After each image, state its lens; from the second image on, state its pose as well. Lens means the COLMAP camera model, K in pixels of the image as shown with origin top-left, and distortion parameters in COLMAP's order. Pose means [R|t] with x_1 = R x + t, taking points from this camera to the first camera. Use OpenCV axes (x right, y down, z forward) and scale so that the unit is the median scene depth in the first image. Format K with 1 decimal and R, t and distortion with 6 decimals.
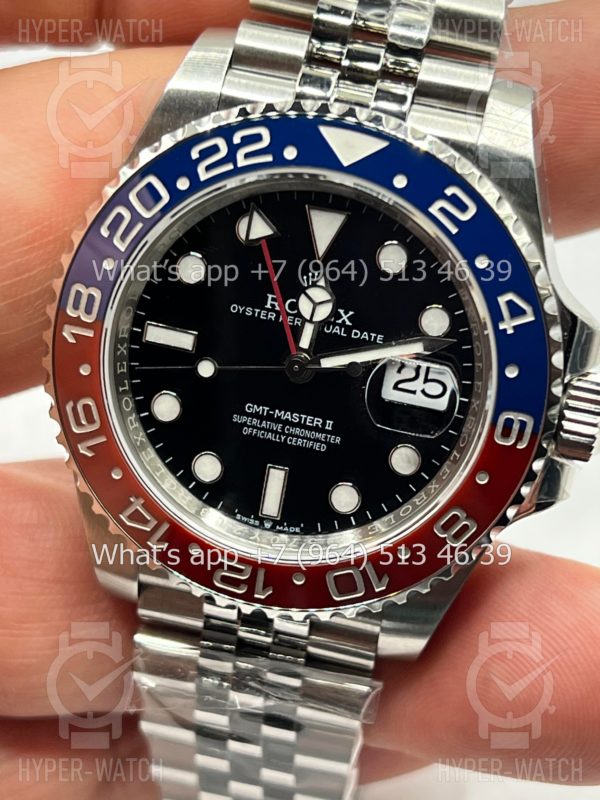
lens RADIAL K [[1763.7, 0, 292.6], [0, 1763.7, 399.9], [0, 0, 1]] dist [0.607721, 0.000000]
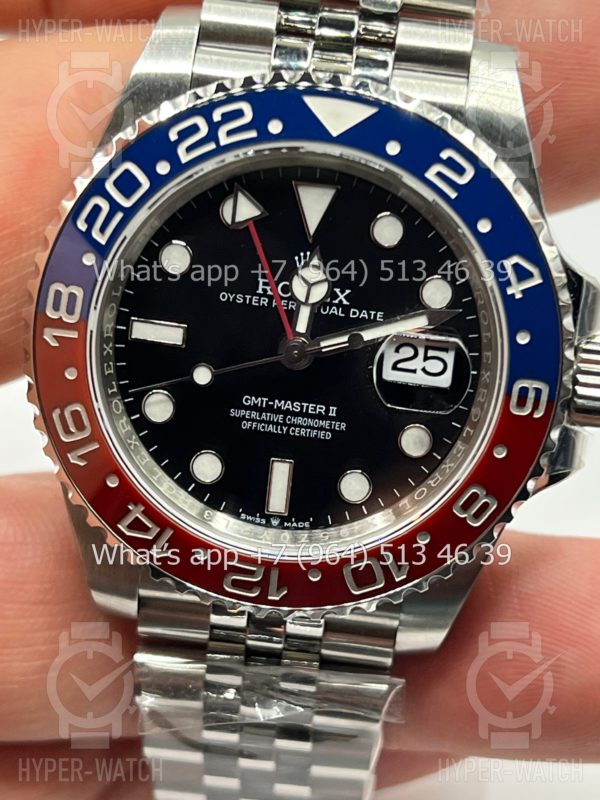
lens RADIAL K [[1763.7, 0, 292.6], [0, 1763.7, 394.3], [0, 0, 1]] dist [0.607721, 0.000000]
pose [[0.993064, -0.080108, 0.086058, -0.082344], [0.082379, 0.996332, -0.023164, 0.025494], [-0.083887, 0.030092, 0.996021, 0.052663]]
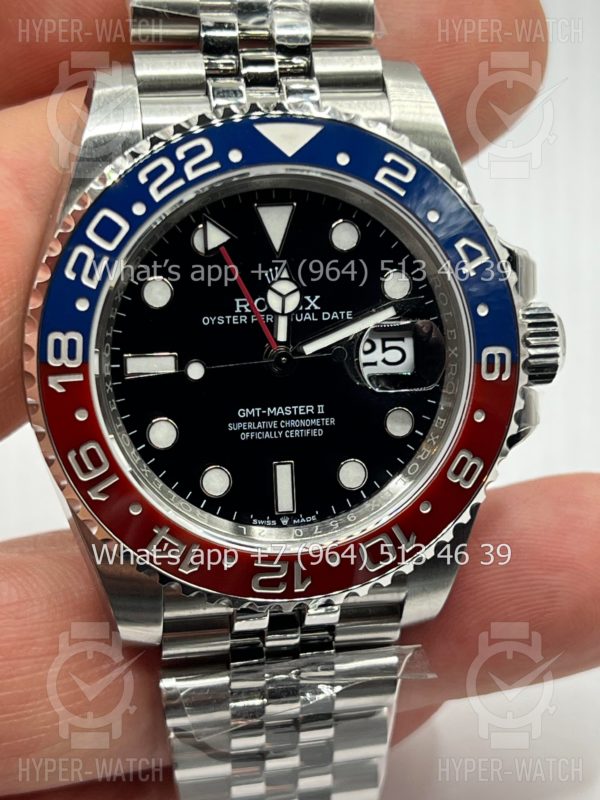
lens RADIAL K [[1763.7, 0, 278.0], [0, 1763.7, 401.7], [0, 0, 1]] dist [0.607721, 0.000000]
pose [[0.923103, -0.242798, 0.298213, -0.309919], [0.268515, 0.962085, -0.047867, 0.052903], [-0.275284, 0.124261, 0.953298, 0.023142]]
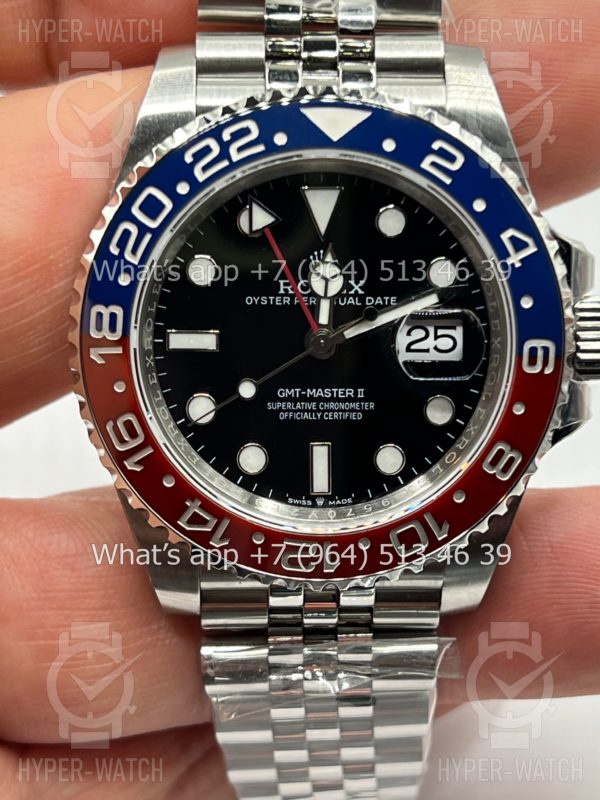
lens RADIAL K [[1763.7, 0, 302.9], [0, 1763.7, 396.0], [0, 0, 1]] dist [0.607721, 0.000000]
pose [[0.968902, -0.196659, 0.150183, -0.169123], [0.208719, 0.975529, -0.069127, 0.080804], [-0.132913, 0.098323, 0.986239, -0.019427]]
